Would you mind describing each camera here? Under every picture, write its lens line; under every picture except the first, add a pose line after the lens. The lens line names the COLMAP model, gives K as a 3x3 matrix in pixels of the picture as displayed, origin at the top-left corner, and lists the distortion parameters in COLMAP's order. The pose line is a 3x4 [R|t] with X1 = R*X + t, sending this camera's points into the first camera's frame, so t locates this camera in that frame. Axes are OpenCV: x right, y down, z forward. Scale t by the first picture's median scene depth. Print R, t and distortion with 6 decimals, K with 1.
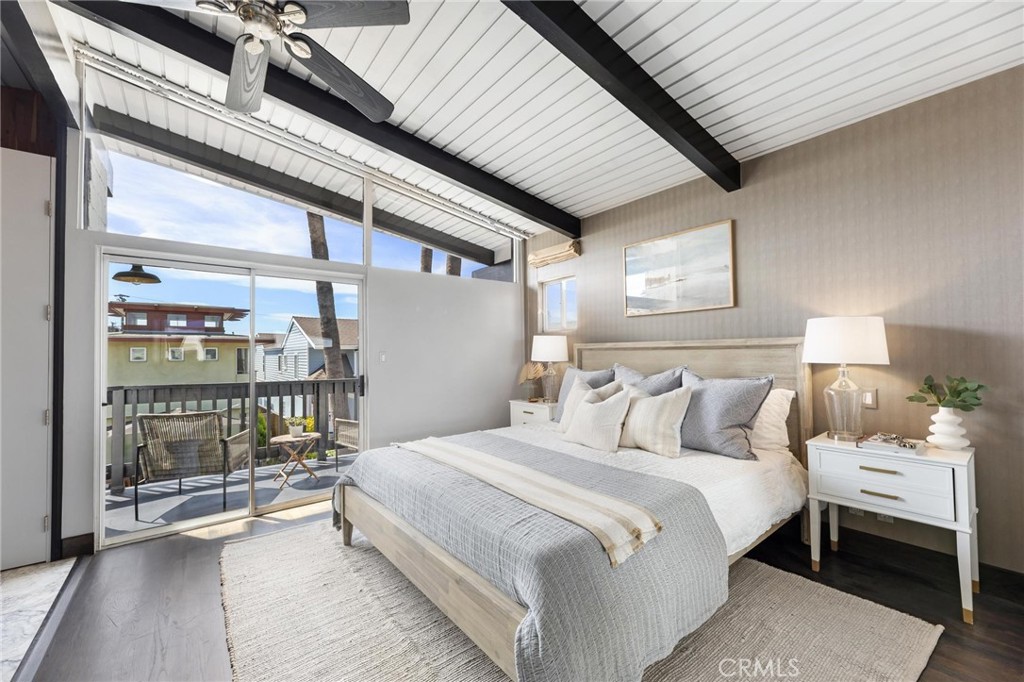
lens RADIAL K [[406.8, 0, 512.3], [0, 406.8, 343.8], [0, 0, 1]] dist [-0.000836, 0.000100]
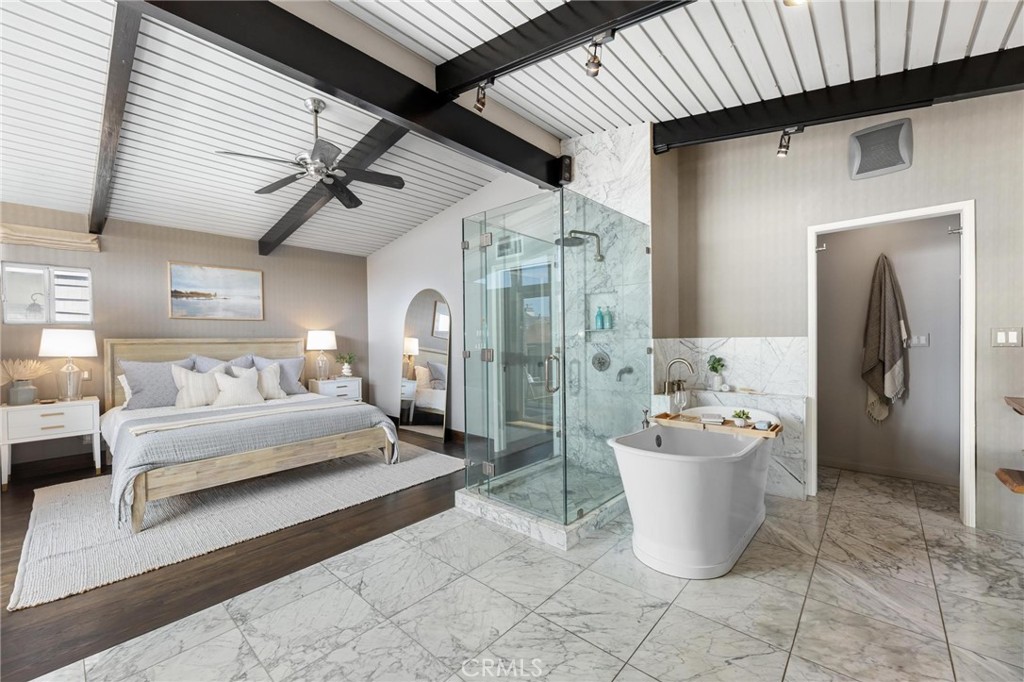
lens RADIAL K [[406.8, 0, 512.3], [0, 406.8, 343.8], [0, 0, 1]] dist [-0.000836, 0.000100]
pose [[-0.162416, -0.001634, 0.986721, -1.395168], [-0.013114, 0.999914, -0.000502, -0.000052], [-0.986635, -0.013021, -0.162424, 0.201924]]
